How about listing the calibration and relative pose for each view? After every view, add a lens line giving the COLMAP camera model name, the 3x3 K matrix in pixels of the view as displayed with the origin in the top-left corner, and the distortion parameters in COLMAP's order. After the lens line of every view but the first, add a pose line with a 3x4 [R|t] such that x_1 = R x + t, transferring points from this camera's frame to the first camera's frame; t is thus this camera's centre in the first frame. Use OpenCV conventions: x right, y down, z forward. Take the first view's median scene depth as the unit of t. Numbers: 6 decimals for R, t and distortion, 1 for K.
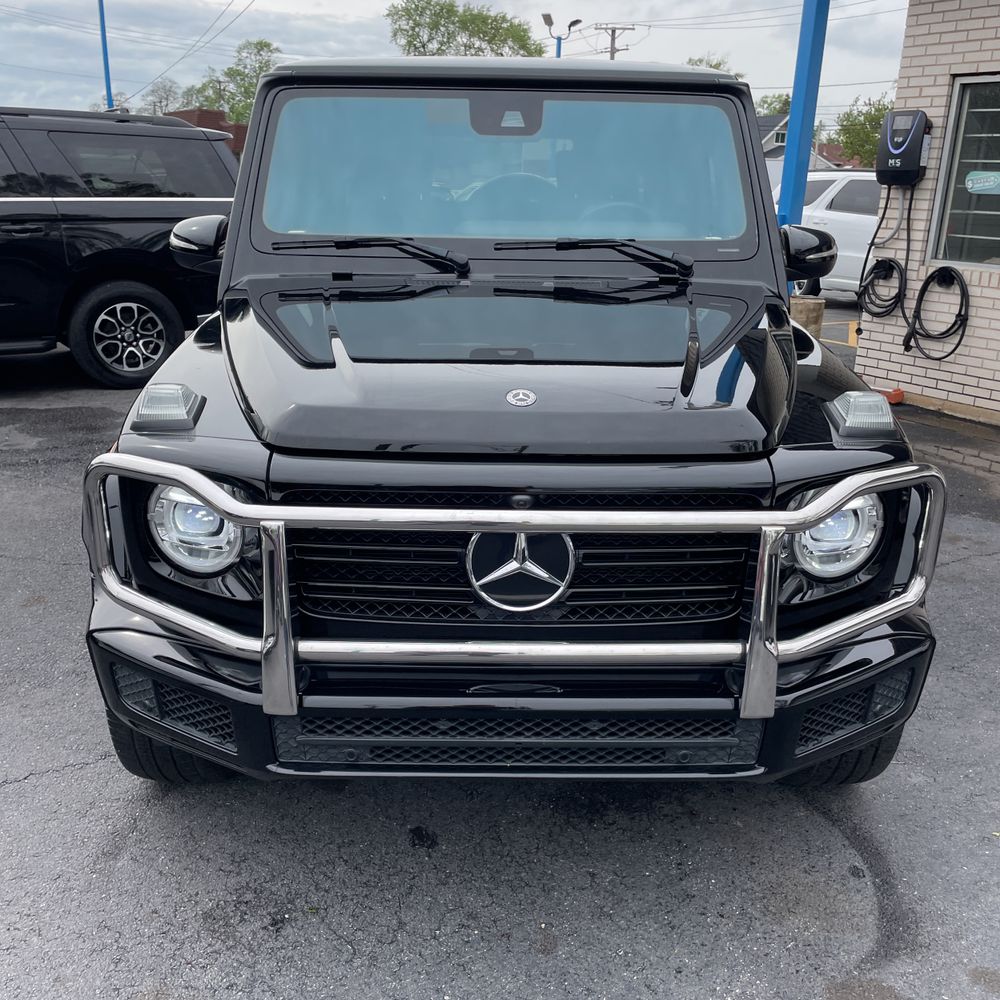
lens RADIAL K [[1010.5, 0, 480.0], [0, 1010.5, 518.9], [0, 0, 1]] dist [0.113068, -0.151039]
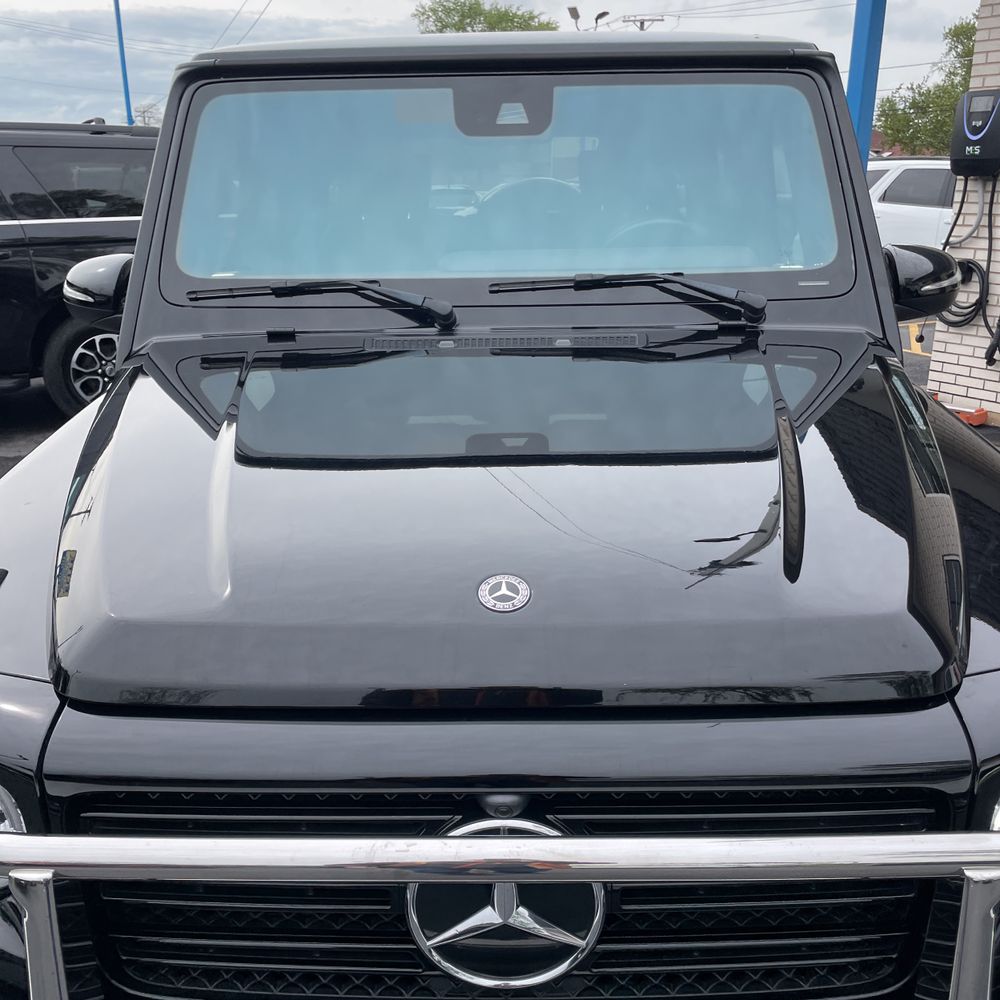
lens RADIAL K [[1010.5, 0, 480.0], [0, 1010.5, 518.9], [0, 0, 1]] dist [0.113068, -0.151039]
pose [[0.999135, -0.020211, -0.036334, 0.030117], [0.020246, 0.999795, 0.000598, -0.100286], [0.036314, -0.001333, 0.999340, 0.264204]]
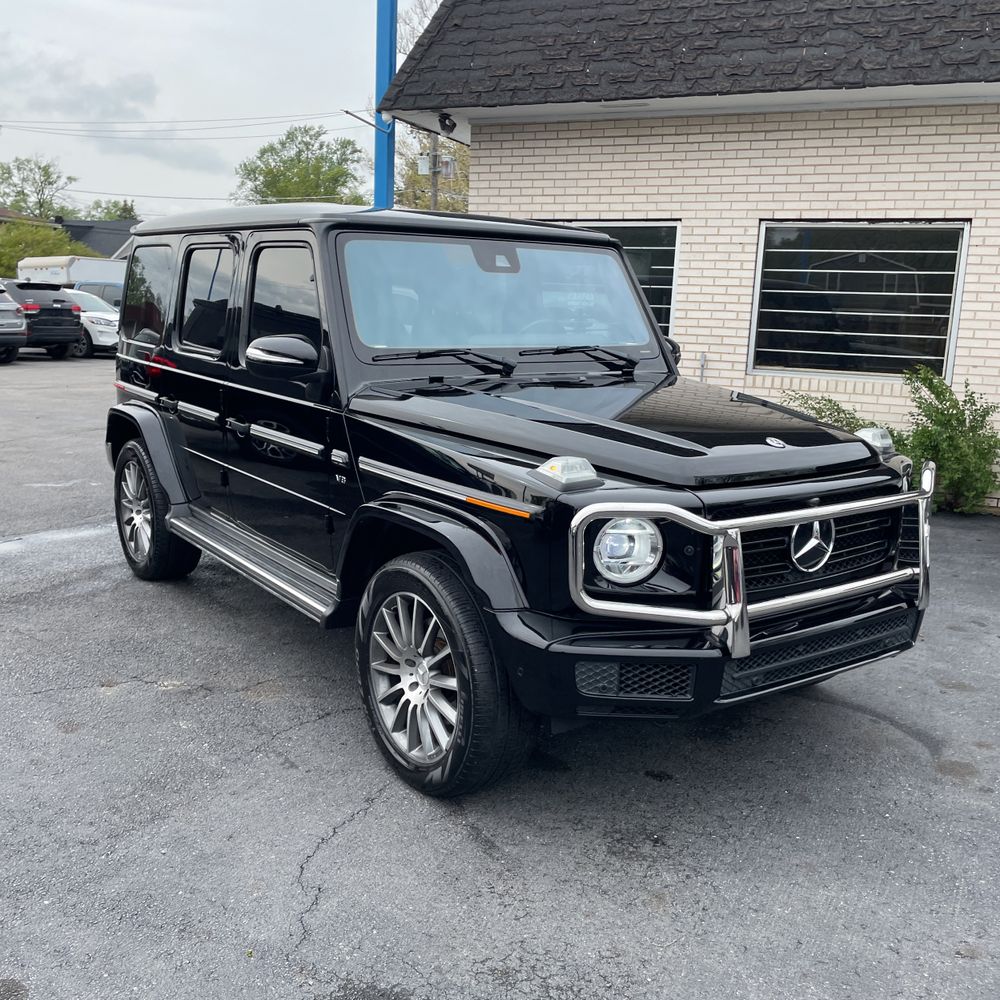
lens RADIAL K [[1004.9, 0, 485.2], [0, 1004.9, 498.0], [0, 0, 1]] dist [0.120149, -0.151843]
pose [[0.819825, -0.108142, 0.562309, -0.774335], [0.168908, 0.983981, -0.057025, -0.011736], [-0.547135, 0.141729, 0.824958, -0.040661]]
